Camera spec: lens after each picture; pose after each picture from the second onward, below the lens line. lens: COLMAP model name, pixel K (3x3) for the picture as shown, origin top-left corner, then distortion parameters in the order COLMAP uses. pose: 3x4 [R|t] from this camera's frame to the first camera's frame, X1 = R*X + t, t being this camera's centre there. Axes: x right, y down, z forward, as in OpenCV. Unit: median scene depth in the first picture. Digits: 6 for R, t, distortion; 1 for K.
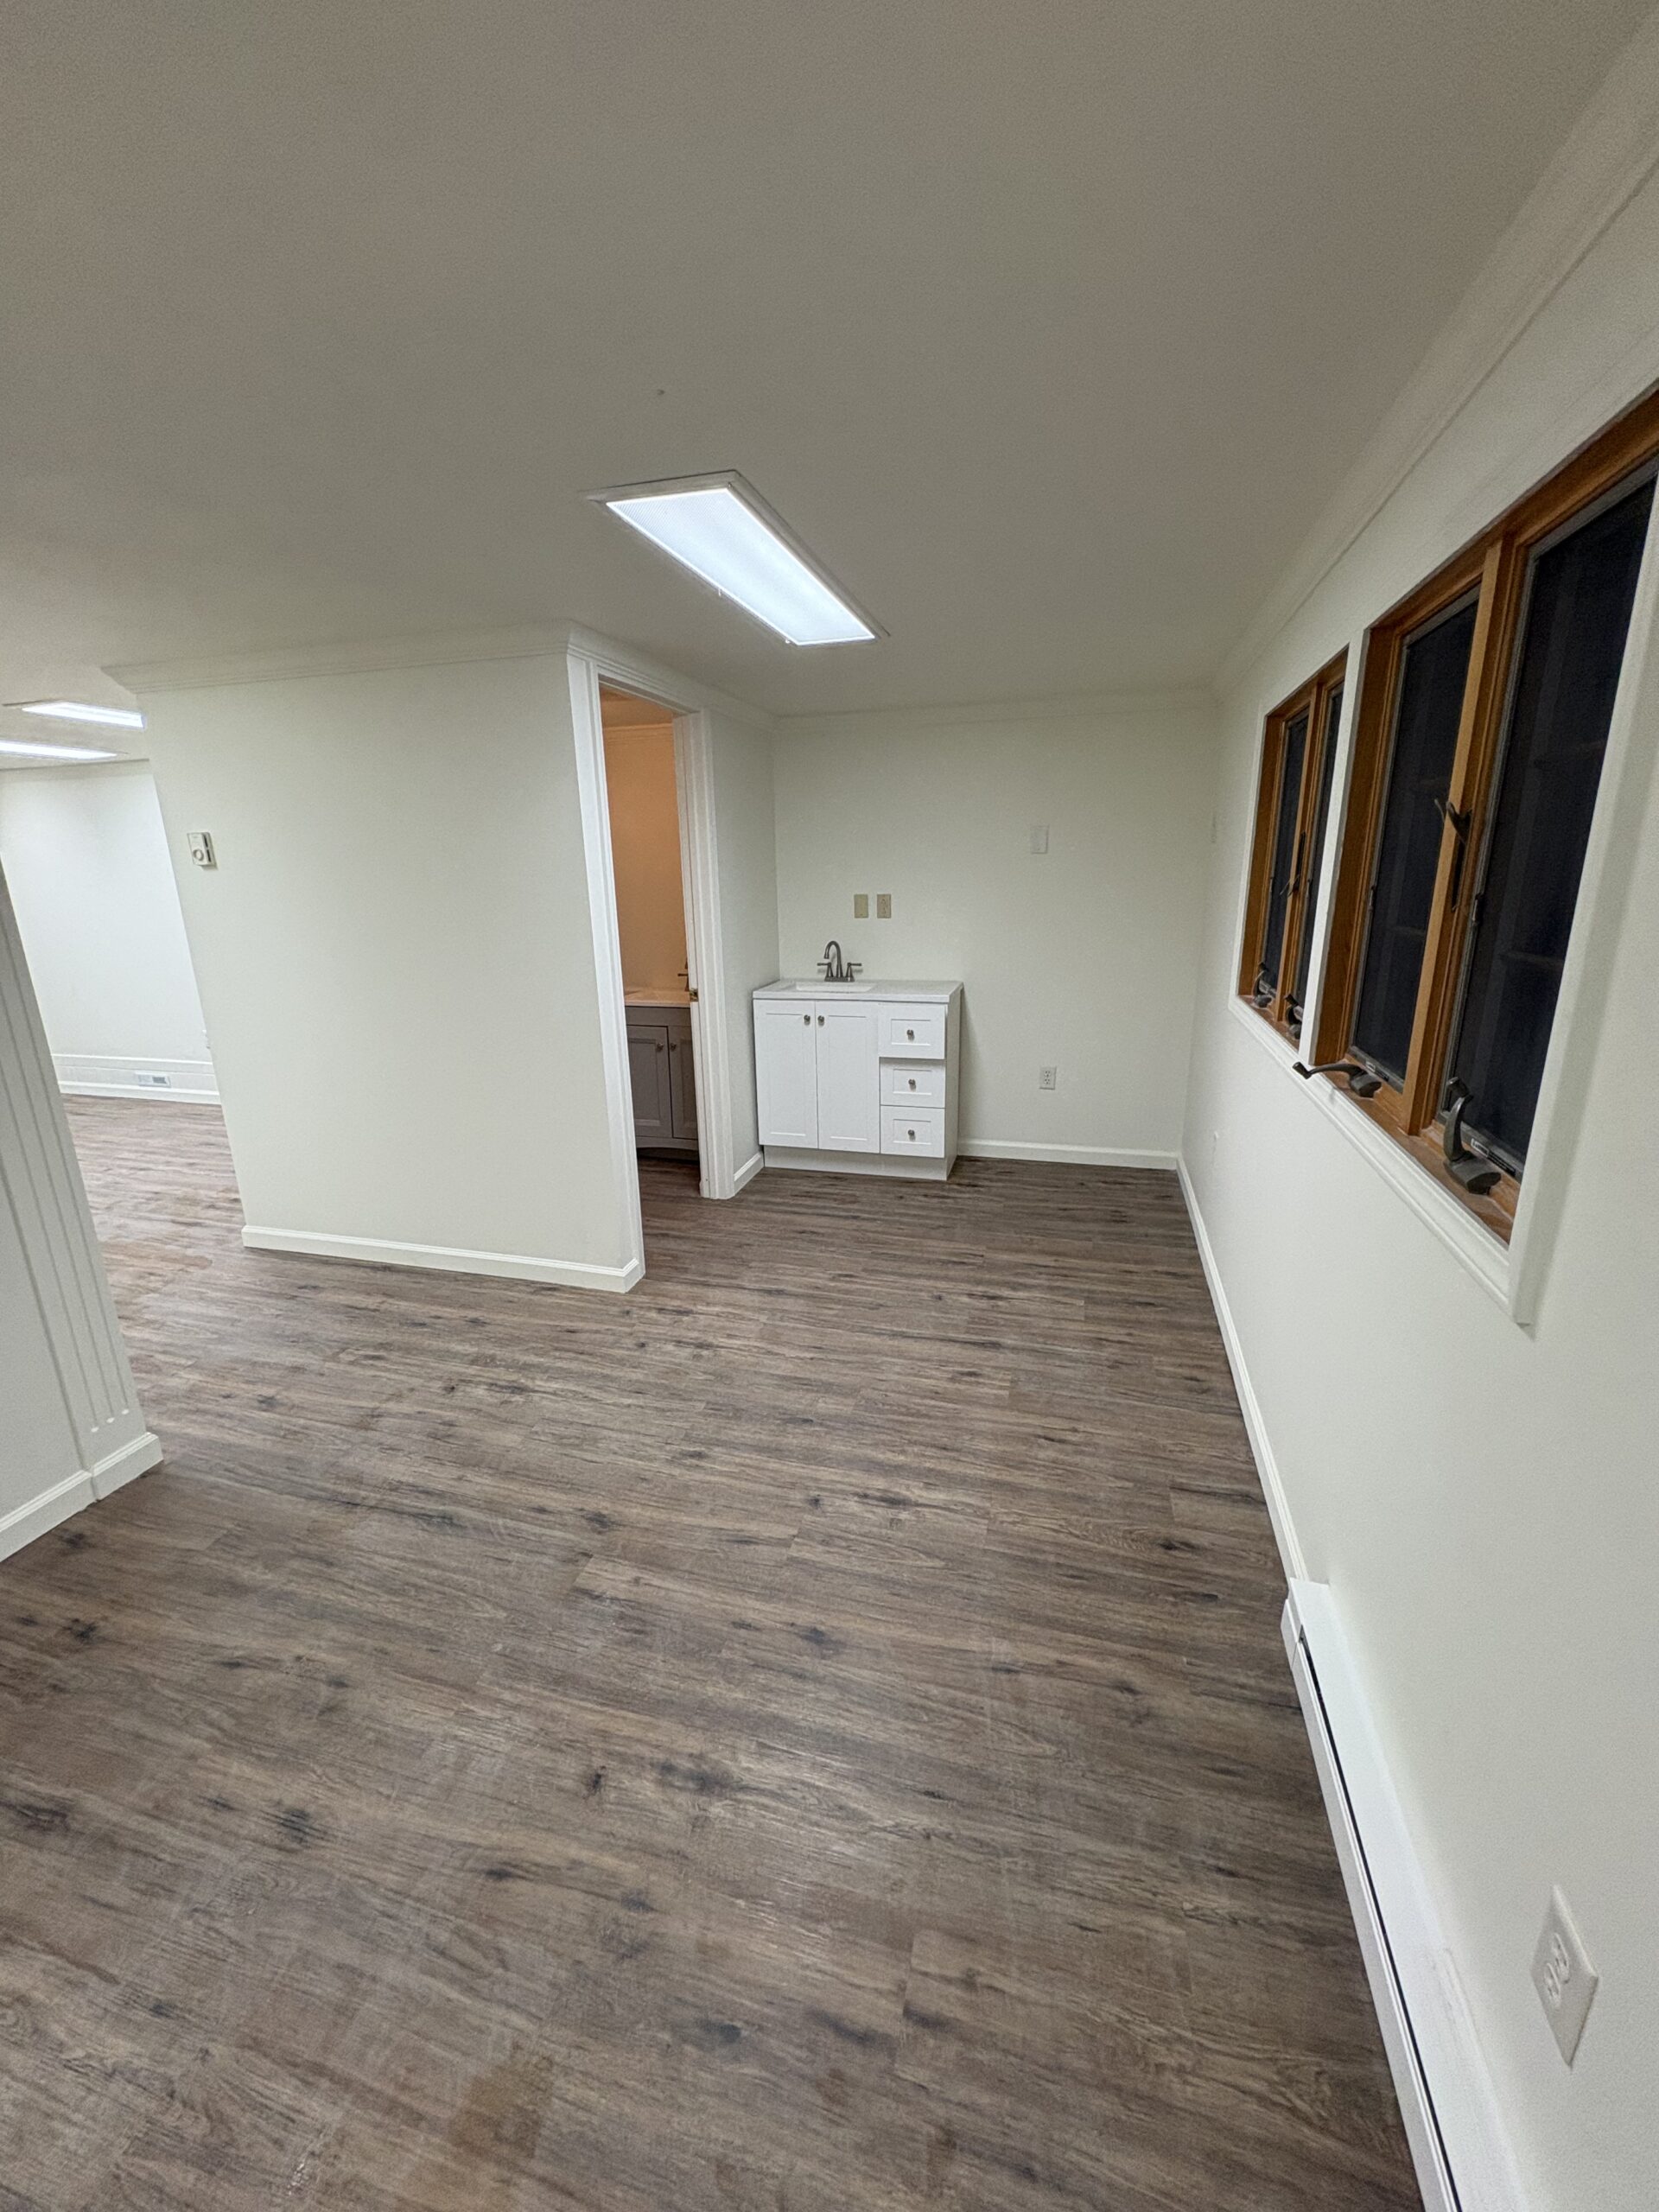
lens RADIAL K [[875.2, 0, 829.8], [0, 875.2, 1106.6], [0, 0, 1]] dist [-0.000056, 0.000083]
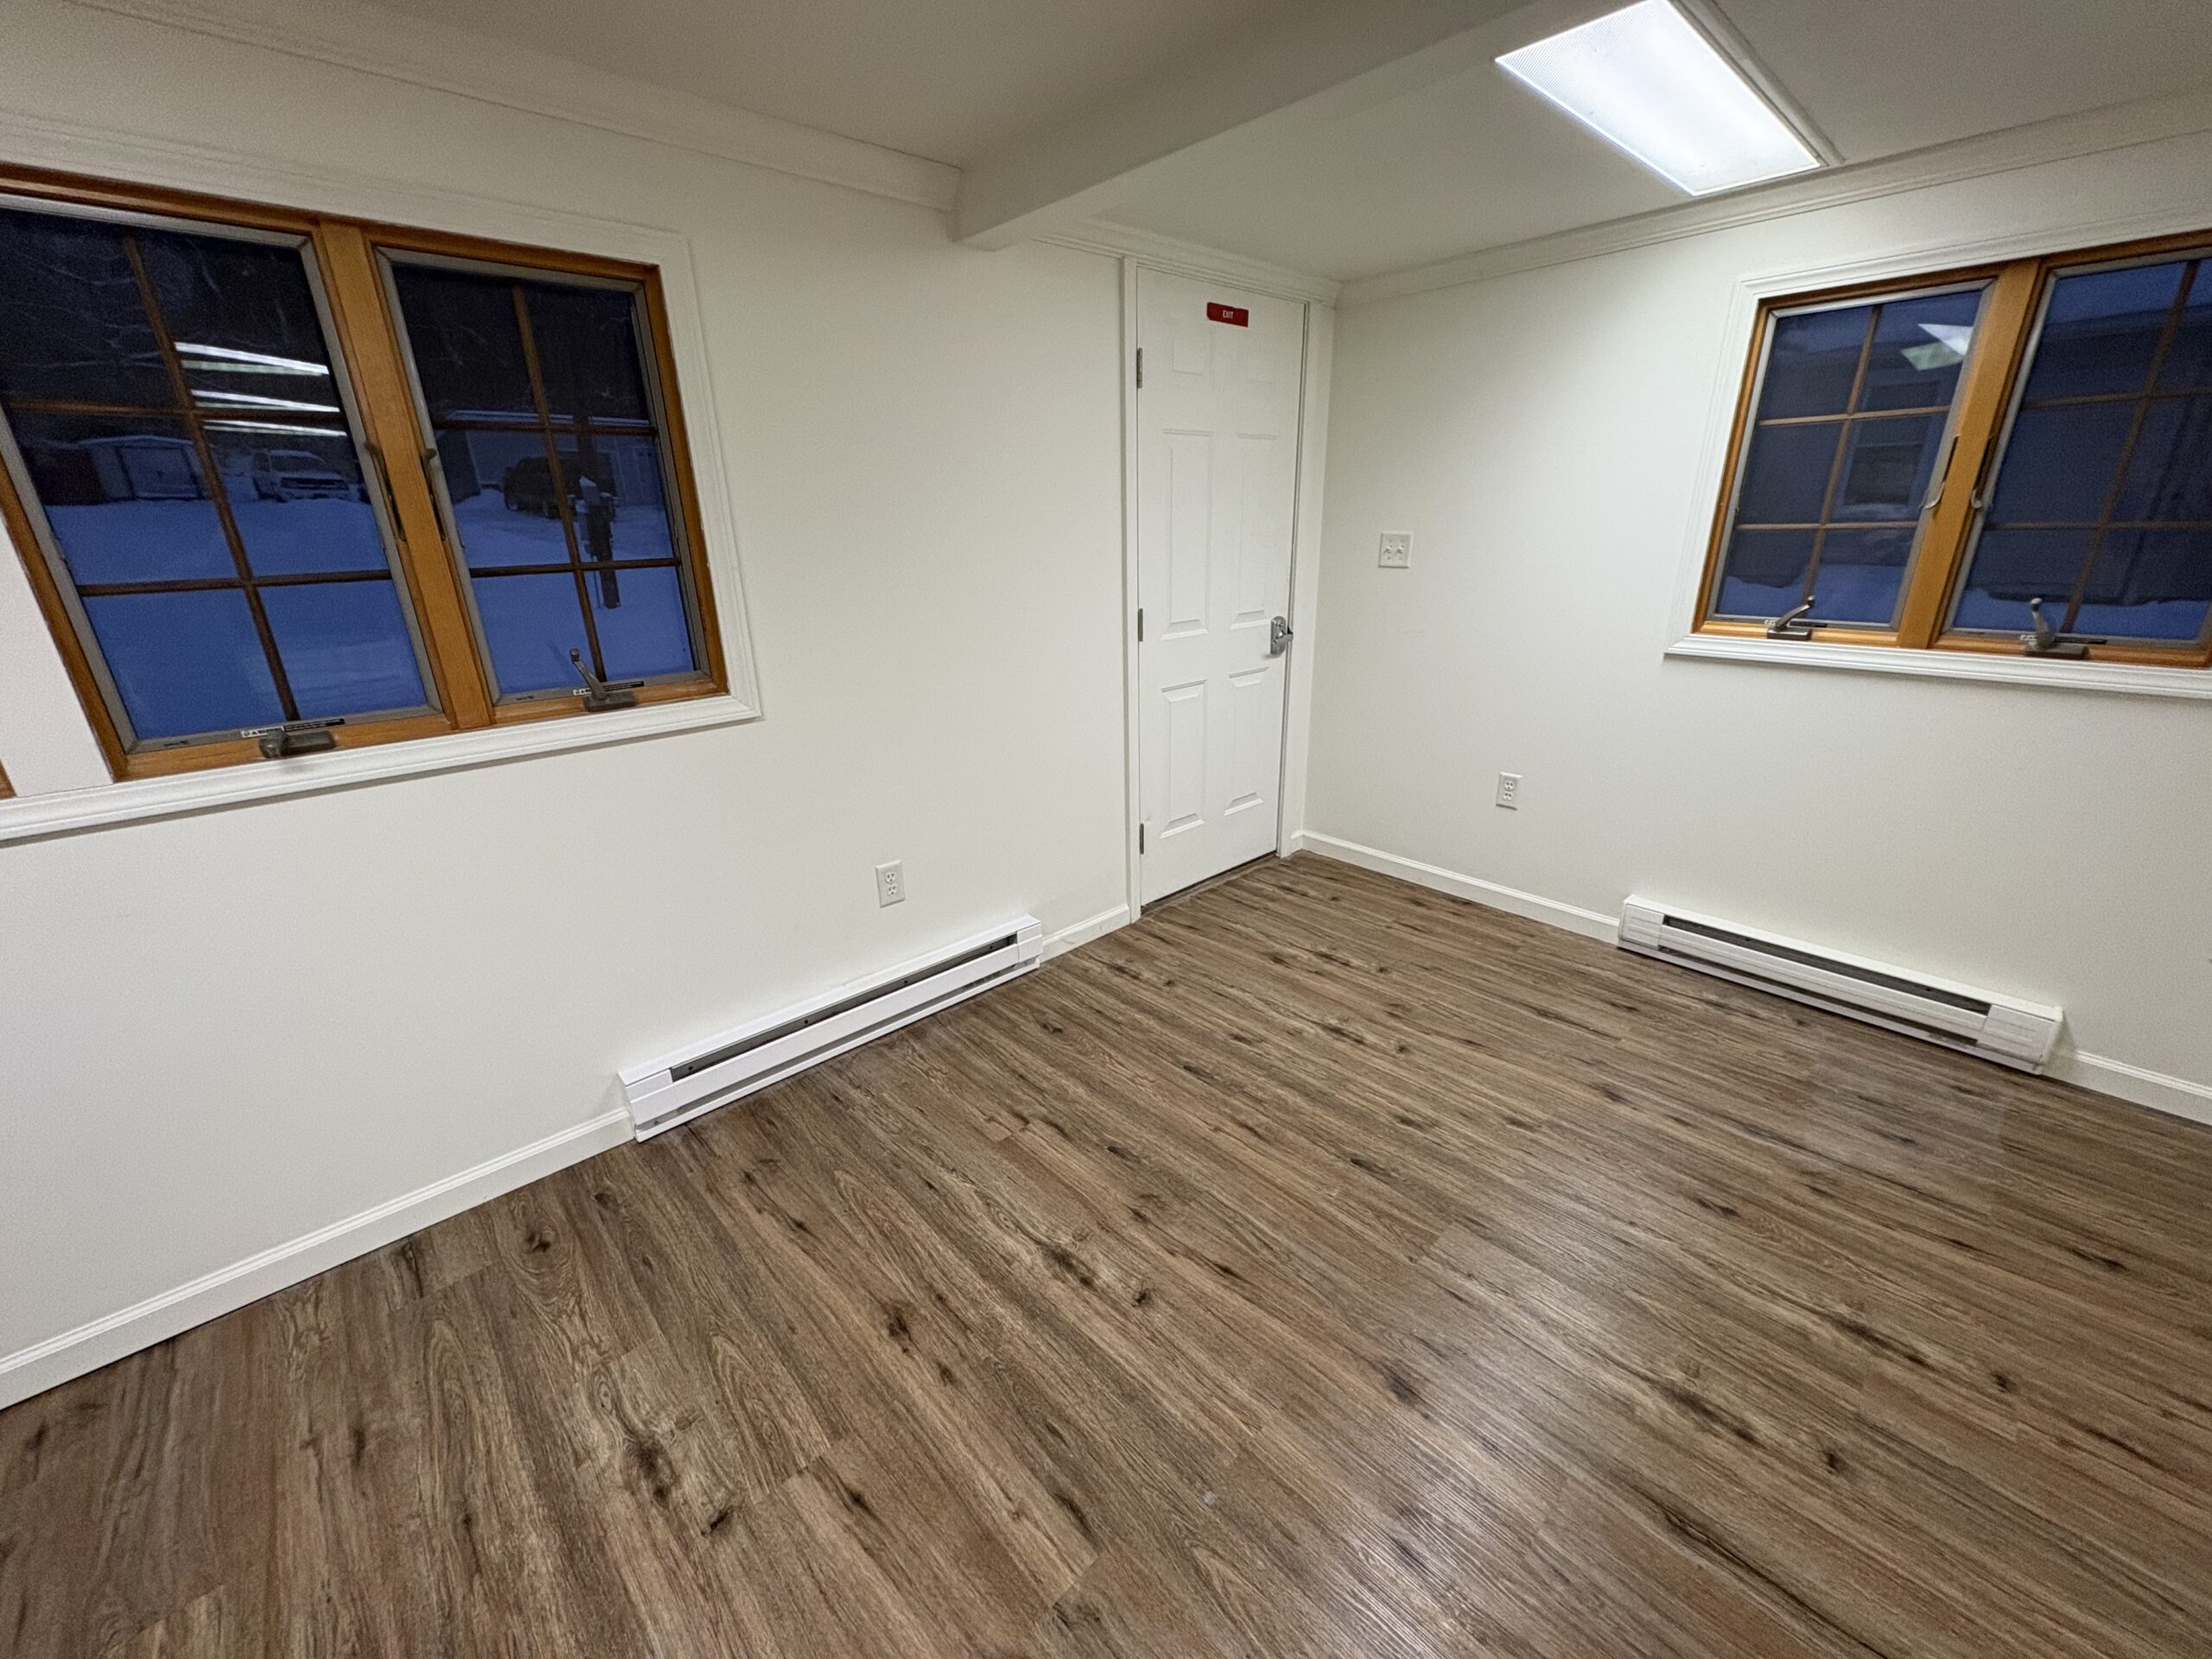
lens RADIAL K [[875.2, 0, 1104.0], [0, 875.2, 824.4], [0, 0, 1]] dist [-0.000056, 0.000083]
pose [[-0.855203, -0.134466, 0.500546, -0.653875], [0.175819, 0.833228, 0.524232, -0.317270], [-0.487560, 0.536331, -0.688937, 1.361232]]
